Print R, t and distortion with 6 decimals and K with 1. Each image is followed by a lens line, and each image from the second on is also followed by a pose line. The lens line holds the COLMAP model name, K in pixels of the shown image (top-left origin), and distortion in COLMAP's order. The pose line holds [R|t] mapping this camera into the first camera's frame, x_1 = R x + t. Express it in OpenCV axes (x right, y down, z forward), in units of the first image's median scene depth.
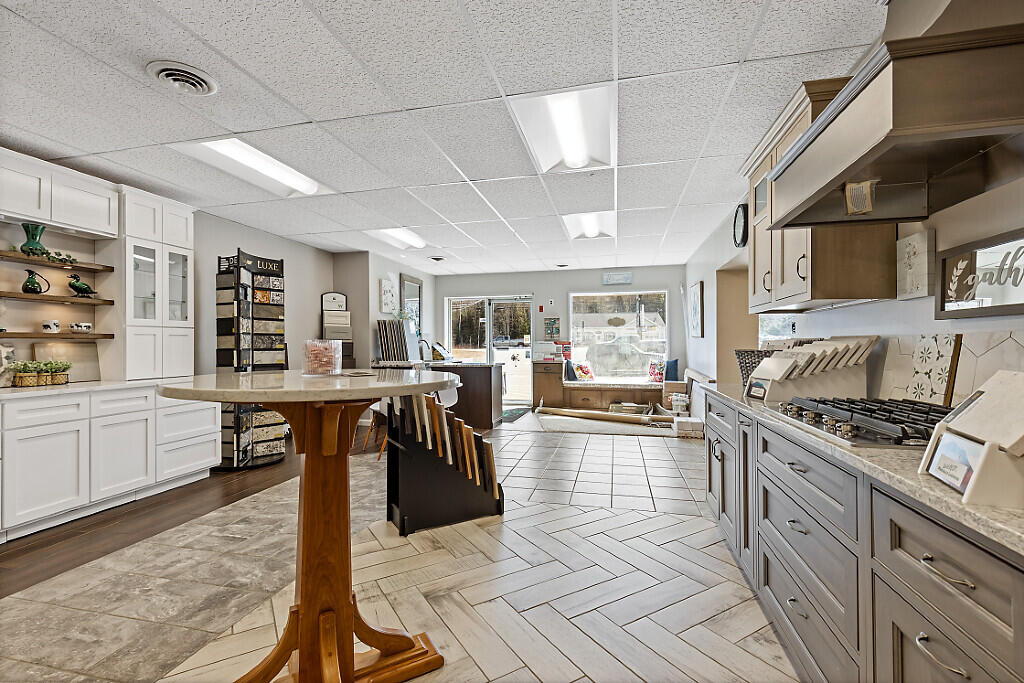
lens RADIAL K [[463.8, 0, 505.4], [0, 463.8, 342.9], [0, 0, 1]] dist [0.003953, -0.002941]
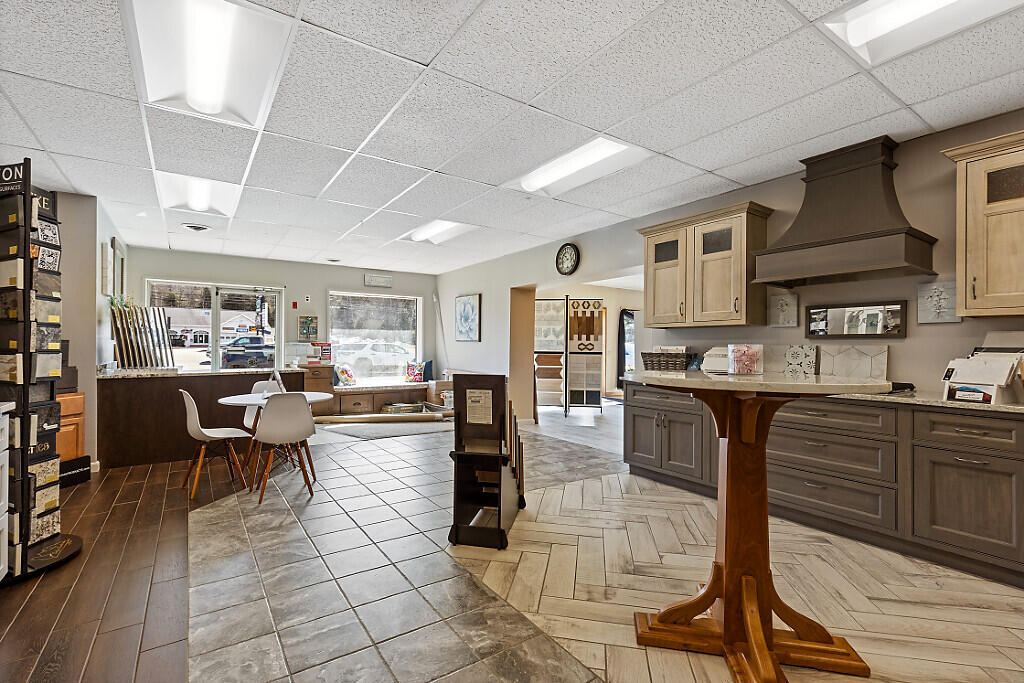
lens RADIAL K [[463.8, 0, 508.0], [0, 463.8, 346.2], [0, 0, 1]] dist [0.003953, -0.002941]
pose [[0.668298, 0.010270, 0.743822, -0.535287], [-0.011967, 0.999924, -0.003054, 0.002928], [-0.743797, -0.006860, 0.668370, 0.210959]]
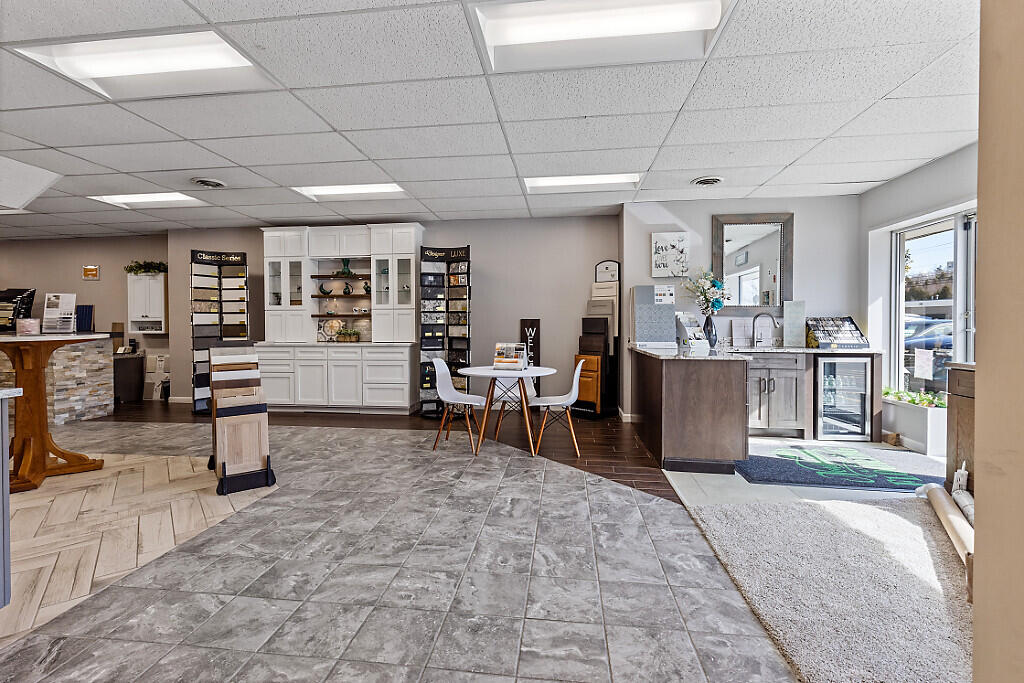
lens RADIAL K [[463.8, 0, 504.5], [0, 463.8, 327.8], [0, 0, 1]] dist [0.003953, -0.002941]
pose [[0.100262, 0.014054, -0.994862, 0.664883], [0.004979, 0.999881, 0.014627, 0.005741], [0.994949, -0.006420, 0.100180, 0.980505]]
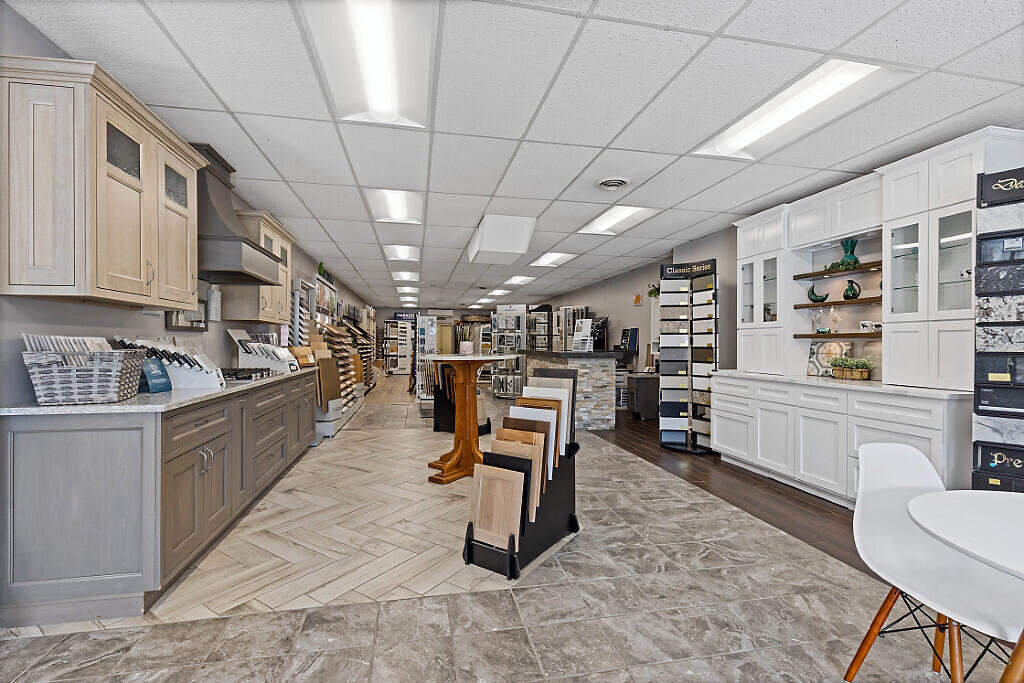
lens RADIAL K [[463.8, 0, 502.7], [0, 463.8, 338.2], [0, 0, 1]] dist [0.003953, -0.002941]
pose [[-0.910806, -0.004317, -0.412812, 0.170638], [-0.000366, 0.999953, -0.009651, 0.001600], [0.412834, -0.008639, -0.910765, 1.139015]]
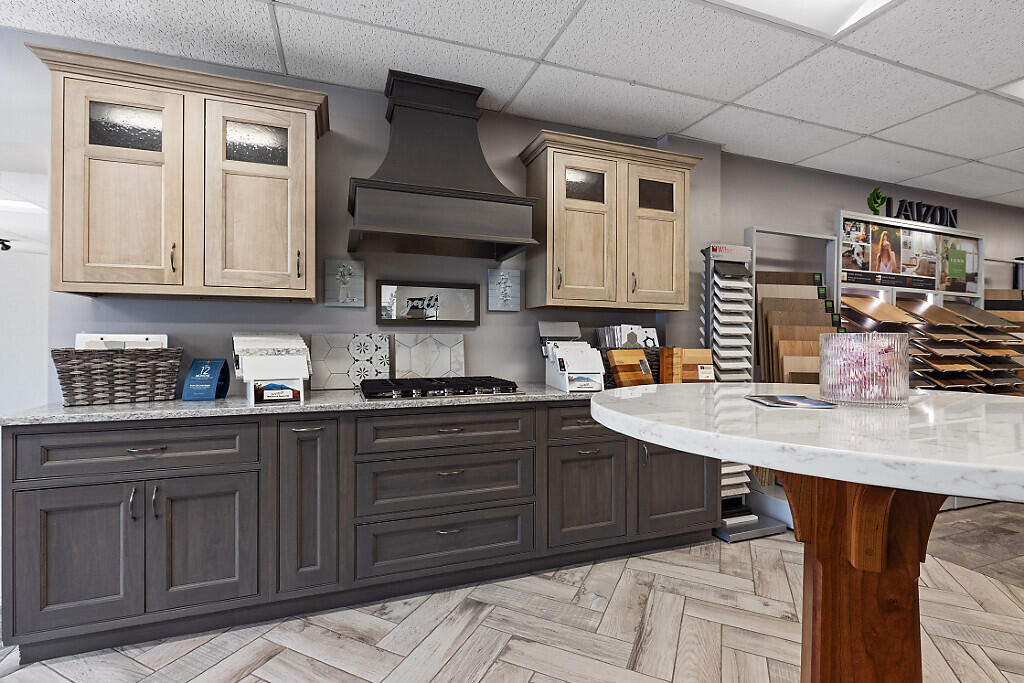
lens RADIAL K [[463.8, 0, 510.6], [0, 463.8, 339.6], [0, 0, 1]] dist [0.003953, -0.002941]
pose [[-0.542676, 0.002316, 0.839939, -0.201295], [-0.002261, 0.999989, -0.004218, 0.002049], [-0.839939, -0.004189, -0.542664, 0.510791]]
